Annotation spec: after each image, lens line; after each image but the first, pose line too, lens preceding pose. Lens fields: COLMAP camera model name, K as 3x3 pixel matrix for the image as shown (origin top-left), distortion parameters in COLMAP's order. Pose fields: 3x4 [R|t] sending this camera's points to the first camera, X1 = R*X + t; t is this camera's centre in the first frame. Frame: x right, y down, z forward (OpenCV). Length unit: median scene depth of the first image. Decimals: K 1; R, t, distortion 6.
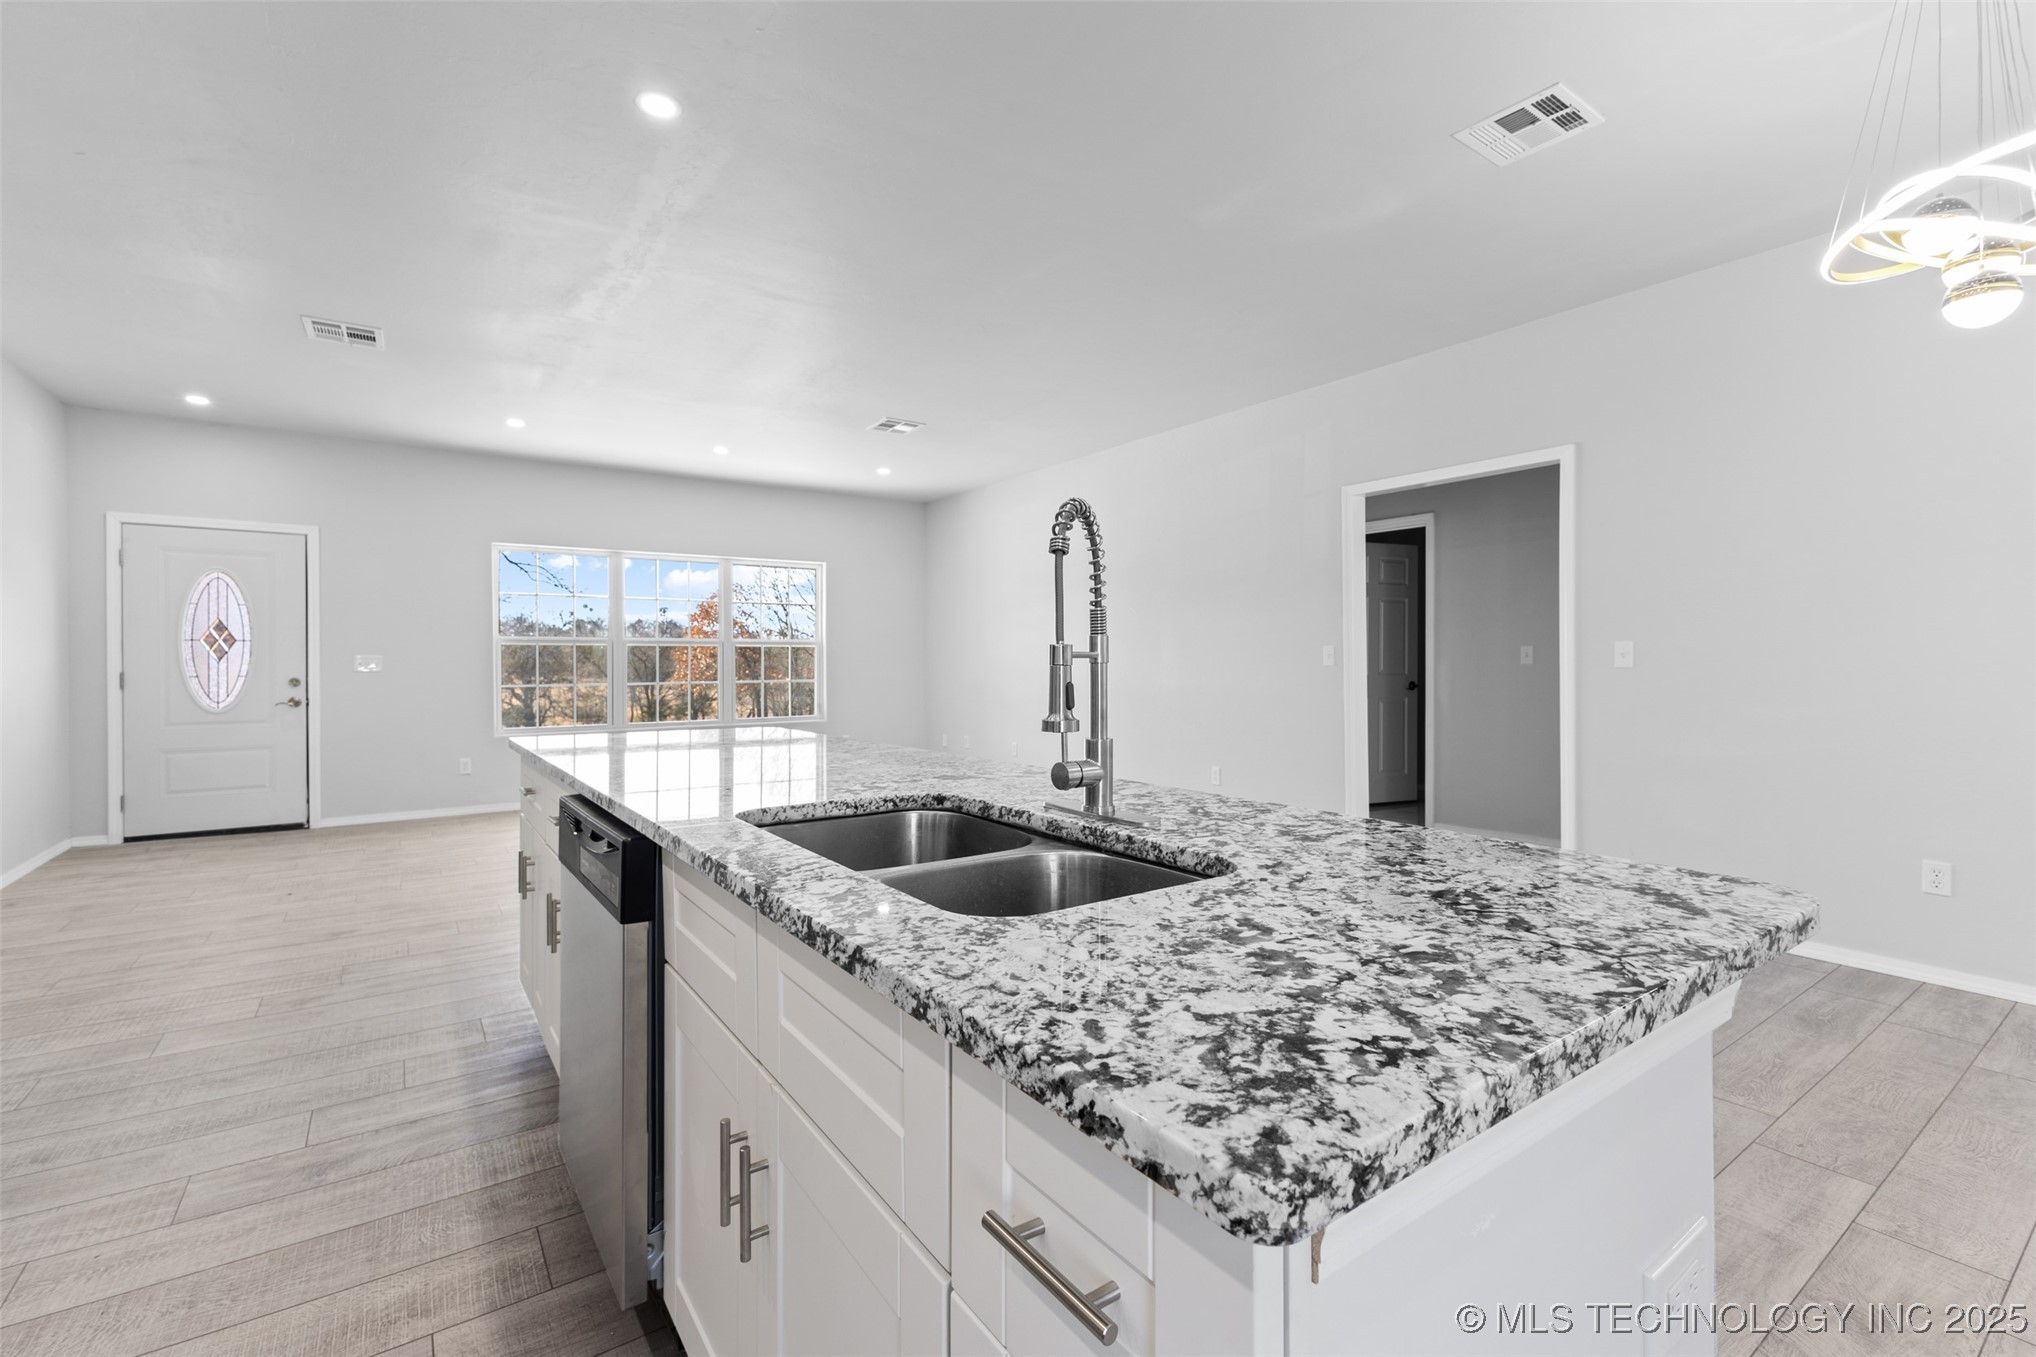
lens RADIAL K [[874.8, 0, 1015.6], [0, 874.8, 664.0], [0, 0, 1]] dist [0.042299, -0.000108]
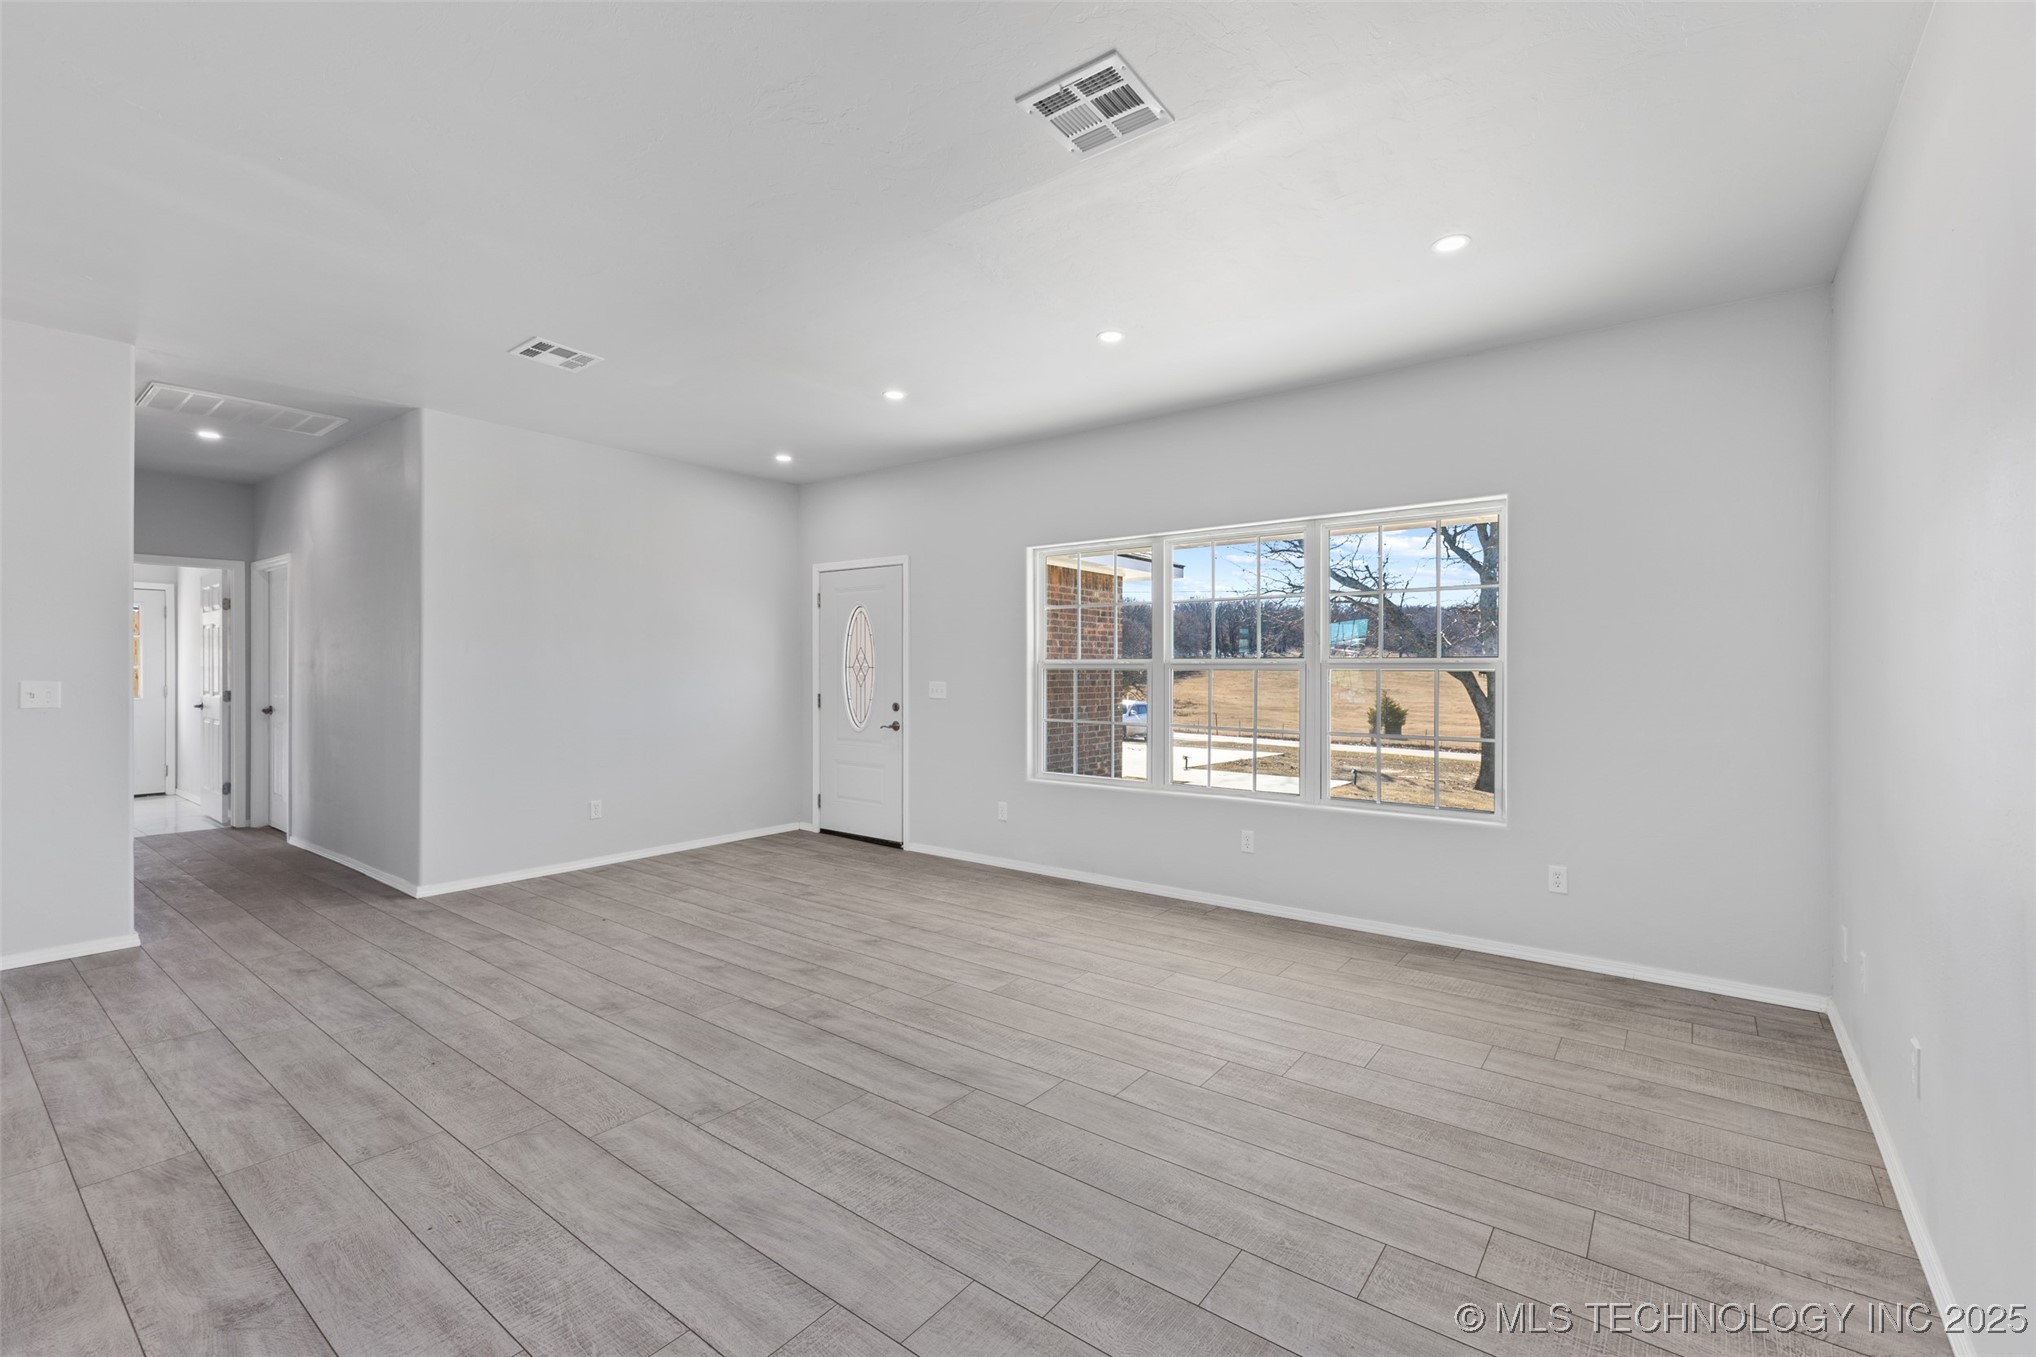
lens RADIAL K [[885.9, 0, 1027.0], [0, 885.9, 663.8], [0, 0, 1]] dist [0.002458, -0.000513]
pose [[0.301128, 0.001369, -0.953583, 0.252001], [-0.008714, 0.999961, -0.001316, -0.033331], [0.953544, 0.008706, 0.301128, 0.957924]]
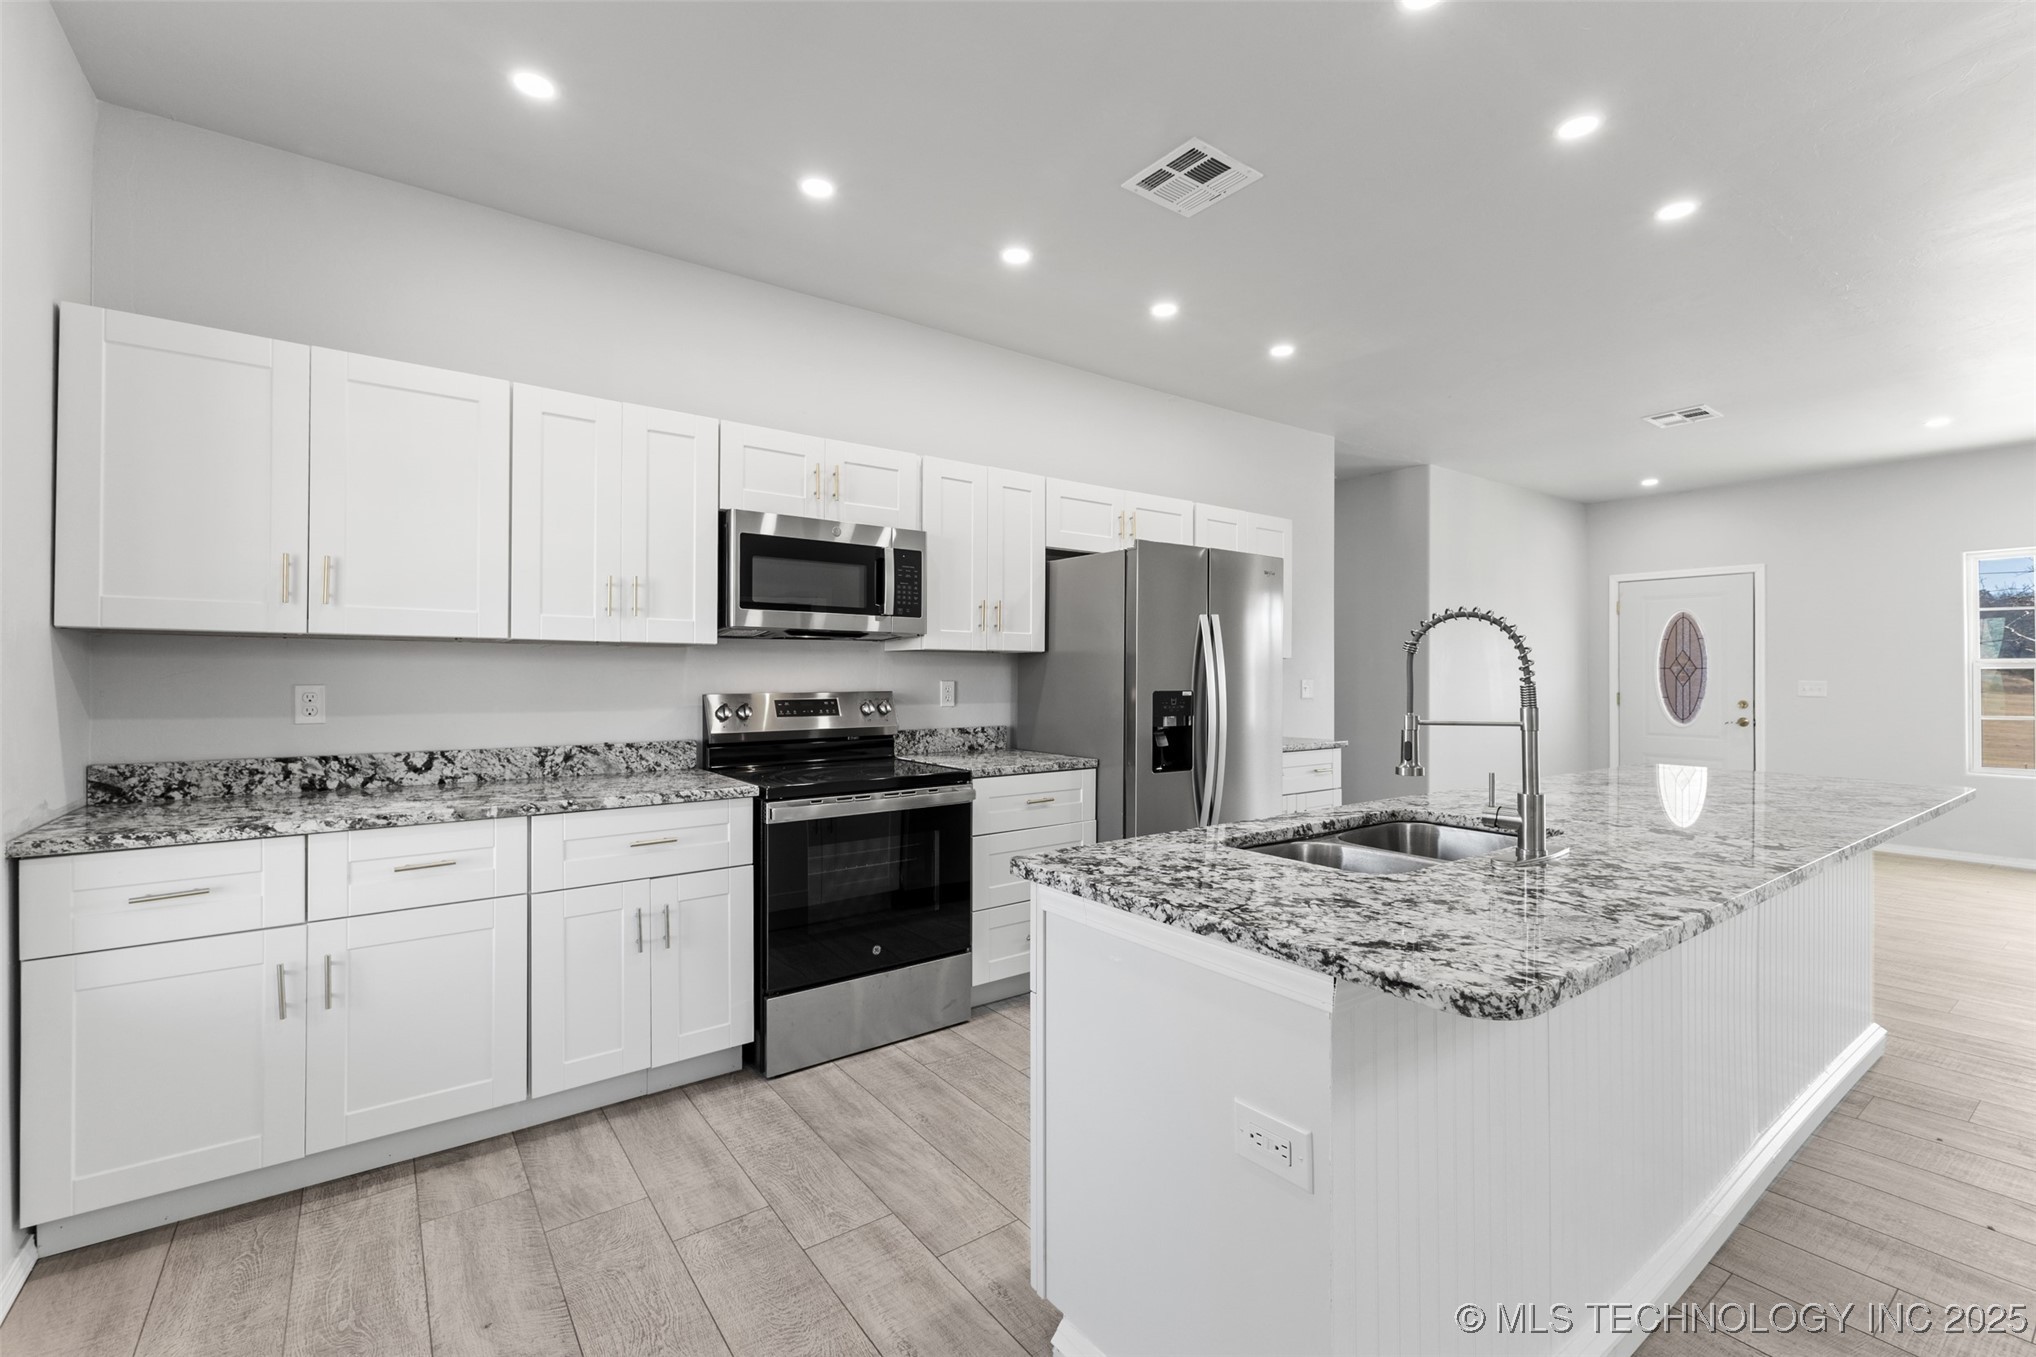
lens RADIAL K [[885.9, 0, 1027.0], [0, 885.9, 663.8], [0, 0, 1]] dist [0.002458, -0.000513]
pose [[0.028172, -0.009624, -0.999557, 0.333611], [-0.002769, 0.999949, -0.009706, -0.020249], [0.999599, 0.003041, 0.028144, 0.075235]]
